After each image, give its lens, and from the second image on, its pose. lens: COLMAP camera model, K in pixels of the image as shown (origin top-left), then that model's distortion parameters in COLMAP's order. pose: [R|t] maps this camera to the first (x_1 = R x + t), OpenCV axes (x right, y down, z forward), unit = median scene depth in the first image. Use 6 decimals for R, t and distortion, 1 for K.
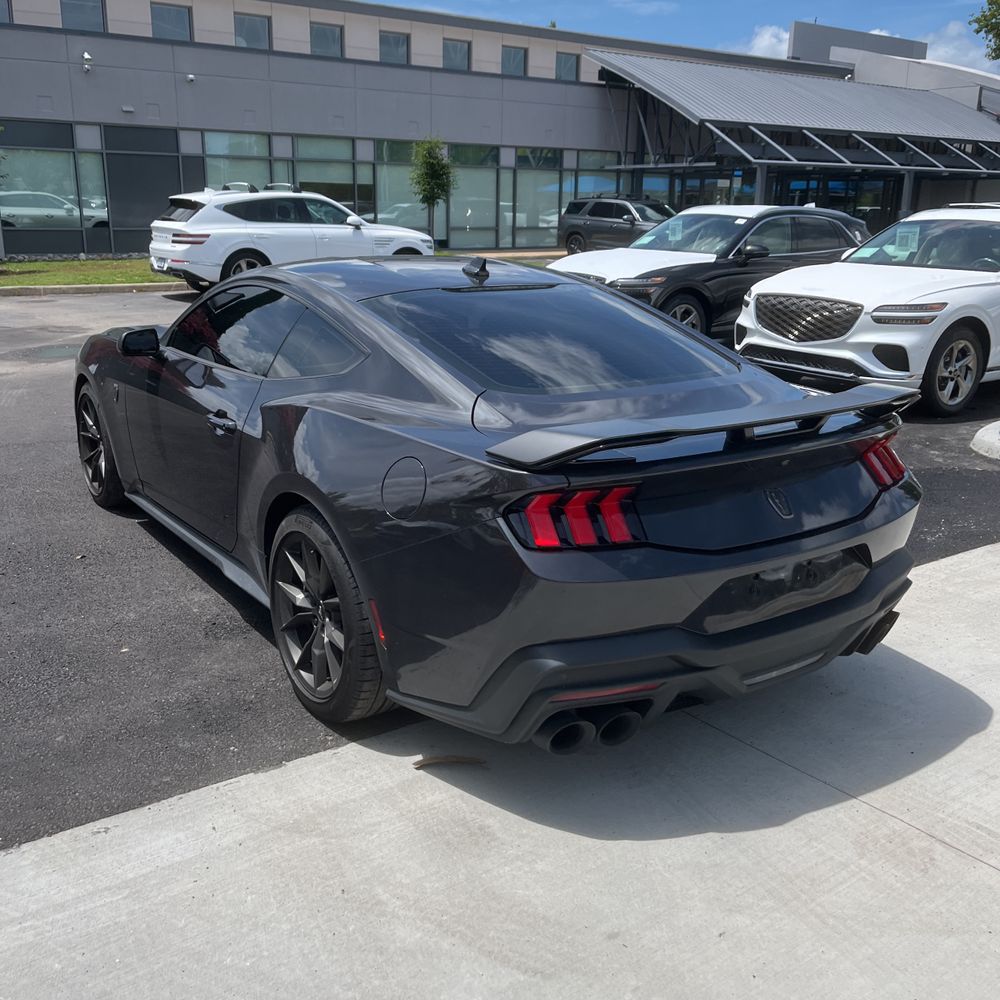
lens RADIAL K [[1015.4, 0, 493.1], [0, 1015.4, 491.8], [0, 0, 1]] dist [0.011615, 0.000000]
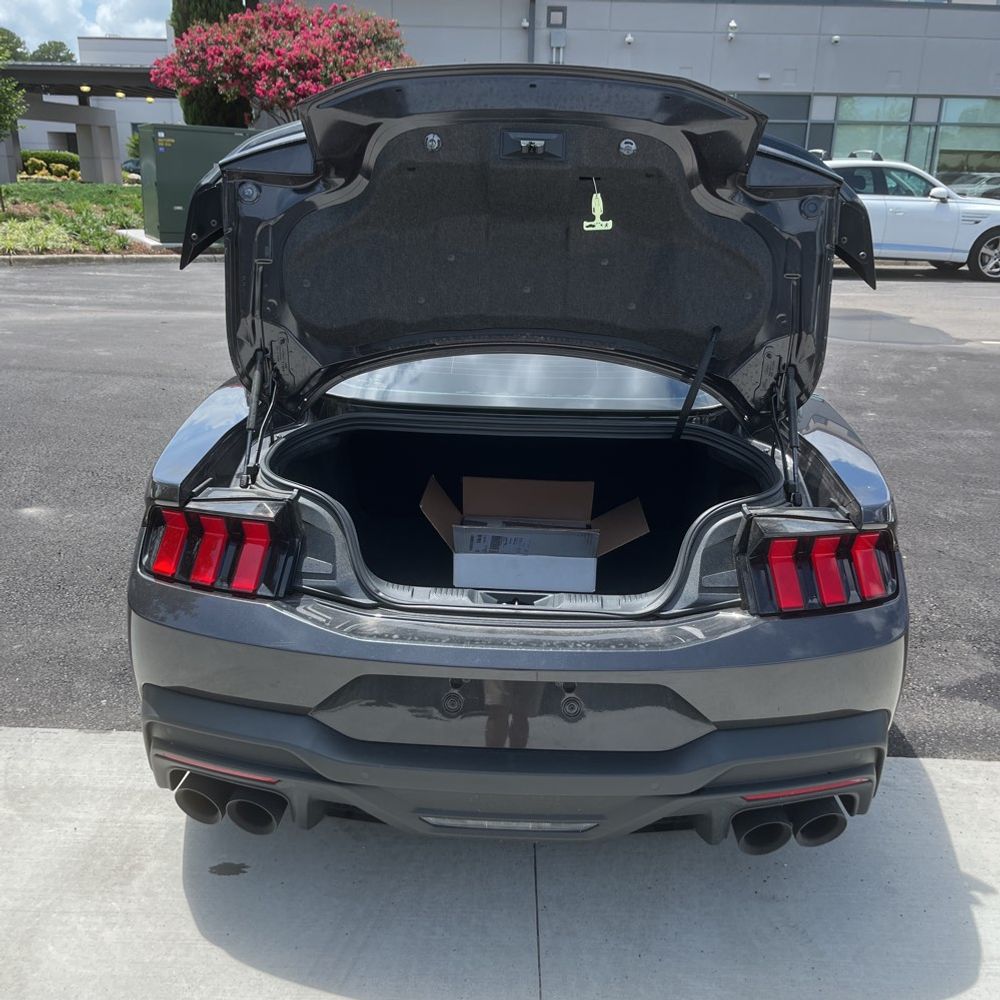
lens RADIAL K [[1015.4, 0, 489.4], [0, 1015.4, 512.9], [0, 0, 1]] dist [0.011615, 0.000000]
pose [[0.807735, 0.194914, -0.556392, 0.094235], [-0.169733, 0.980690, 0.097145, -0.015728], [0.564583, 0.015970, 0.825221, 0.060724]]
